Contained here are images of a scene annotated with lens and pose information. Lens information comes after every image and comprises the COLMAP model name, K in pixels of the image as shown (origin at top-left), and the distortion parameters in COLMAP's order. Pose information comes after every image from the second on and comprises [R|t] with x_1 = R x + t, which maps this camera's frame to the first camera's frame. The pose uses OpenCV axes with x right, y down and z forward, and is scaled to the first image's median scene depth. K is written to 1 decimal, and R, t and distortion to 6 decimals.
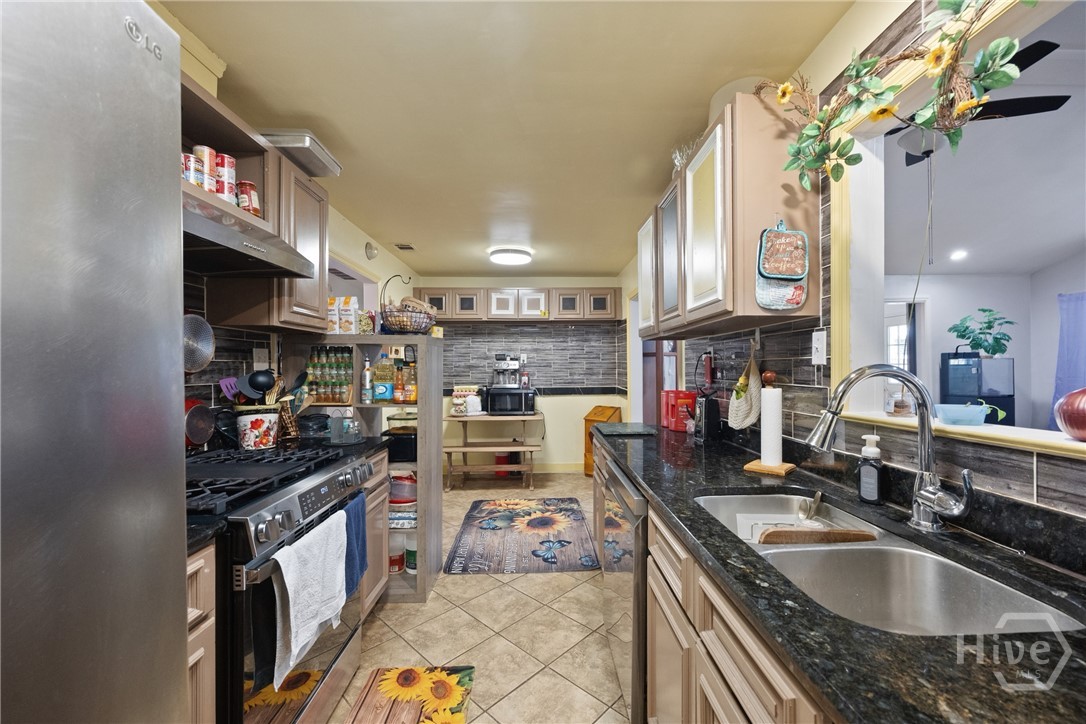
lens RADIAL K [[424.5, 0, 545.8], [0, 424.5, 371.3], [0, 0, 1]] dist [-0.005322, 0.000384]
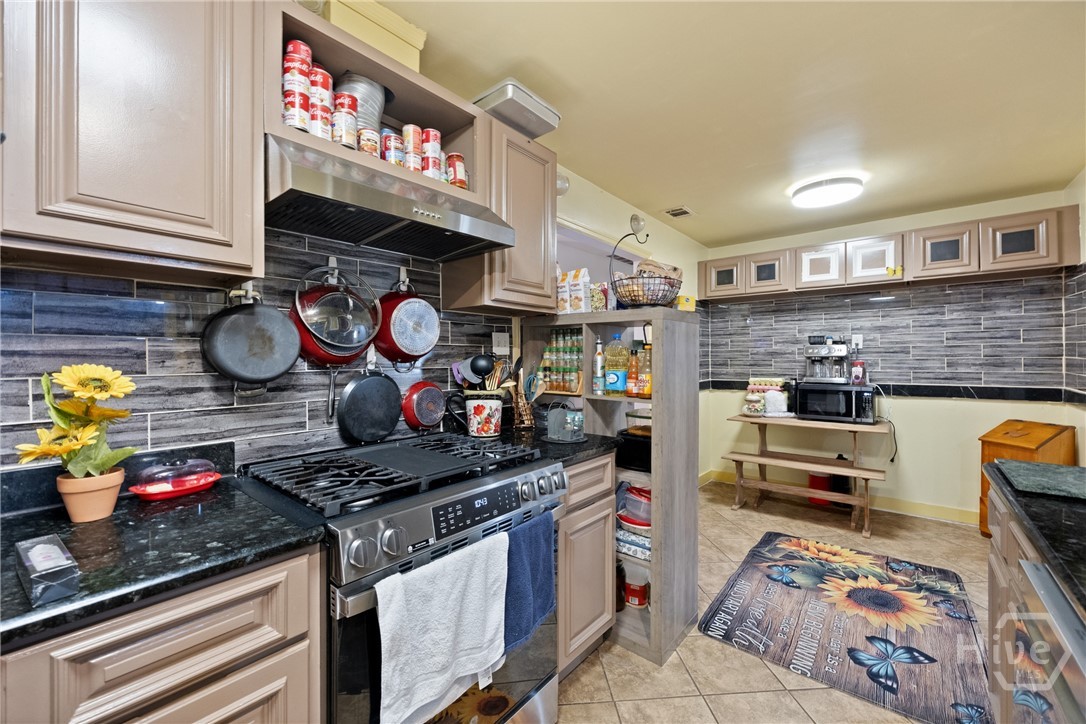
lens RADIAL K [[424.5, 0, 543.8], [0, 424.5, 359.7], [0, 0, 1]] dist [-0.005322, 0.000384]
pose [[0.747217, 0.003455, -0.664572, 0.029287], [-0.006164, 0.999979, -0.001732, 0.005129], [0.664552, 0.005391, 0.747223, 0.163647]]
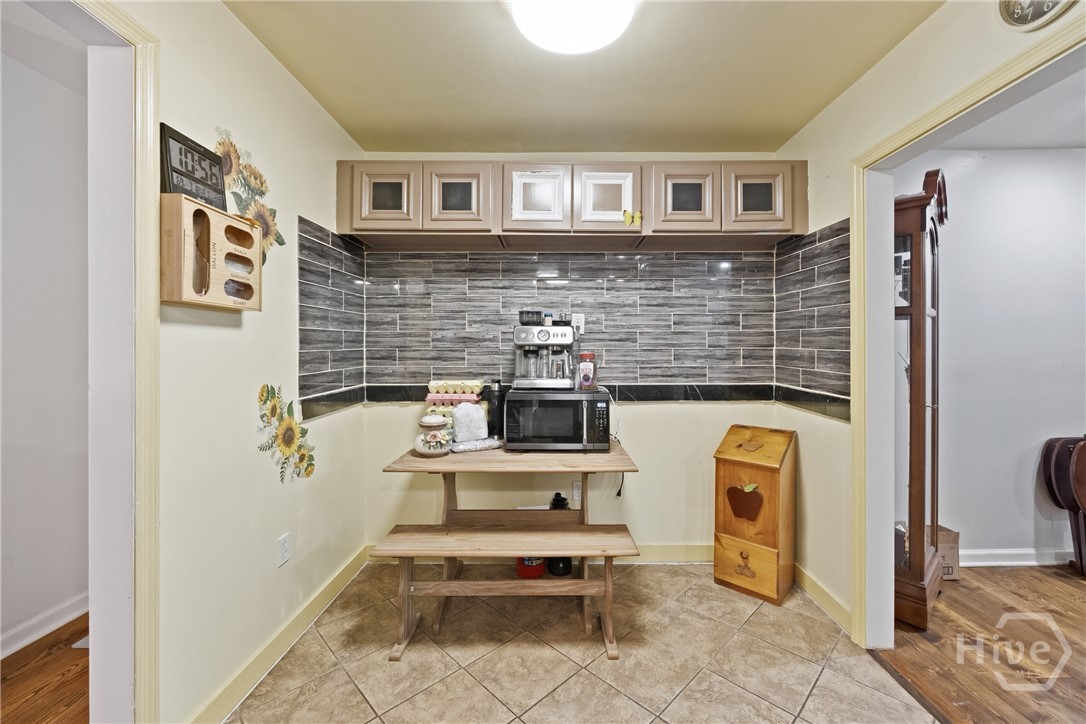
lens RADIAL K [[424.5, 0, 550.8], [0, 424.5, 346.0], [0, 0, 1]] dist [-0.005322, 0.000384]
pose [[0.999894, 0.007320, -0.012586, -0.088829], [-0.007506, 0.999862, -0.014828, 0.003069], [0.012476, 0.014921, 0.999811, 0.613843]]
